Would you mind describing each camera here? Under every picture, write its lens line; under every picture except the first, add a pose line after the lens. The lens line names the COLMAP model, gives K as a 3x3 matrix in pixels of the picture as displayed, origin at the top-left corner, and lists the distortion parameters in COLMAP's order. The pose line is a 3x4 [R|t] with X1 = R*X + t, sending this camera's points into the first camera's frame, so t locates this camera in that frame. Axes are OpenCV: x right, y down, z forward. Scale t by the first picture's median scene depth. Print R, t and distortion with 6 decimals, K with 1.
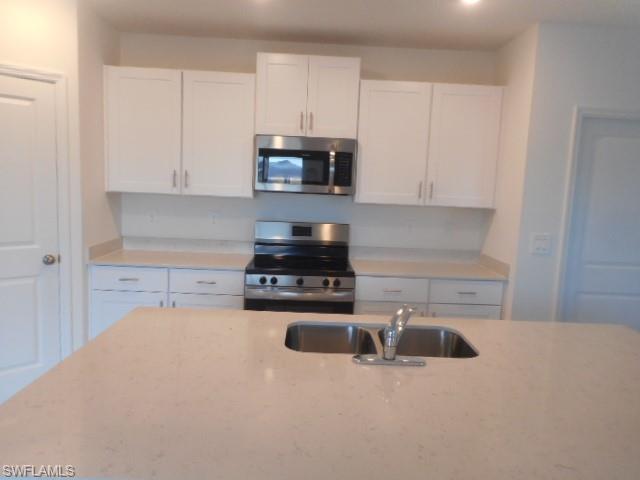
lens RADIAL K [[471.1, 0, 320.4], [0, 471.1, 240.9], [0, 0, 1]] dist [0.031371, 0.006978]
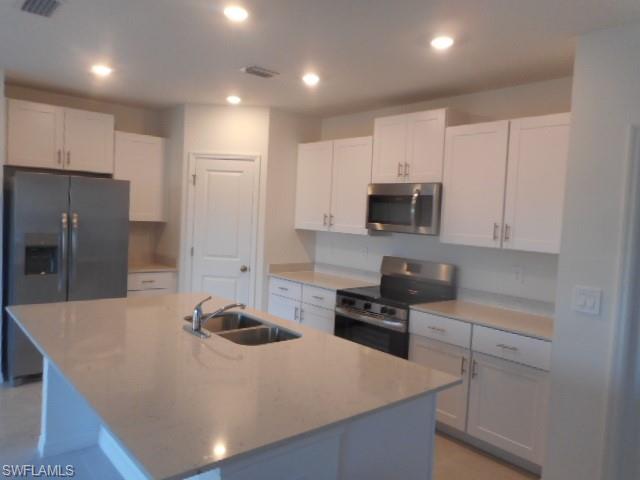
lens RADIAL K [[471.1, 0, 322.8], [0, 471.1, 239.2], [0, 0, 1]] dist [0.031371, 0.006978]
pose [[0.657983, 0.031797, -0.752361, 0.715188], [-0.120121, 0.990747, -0.063180, 0.008452], [0.743390, 0.131946, 0.655714, 0.131777]]
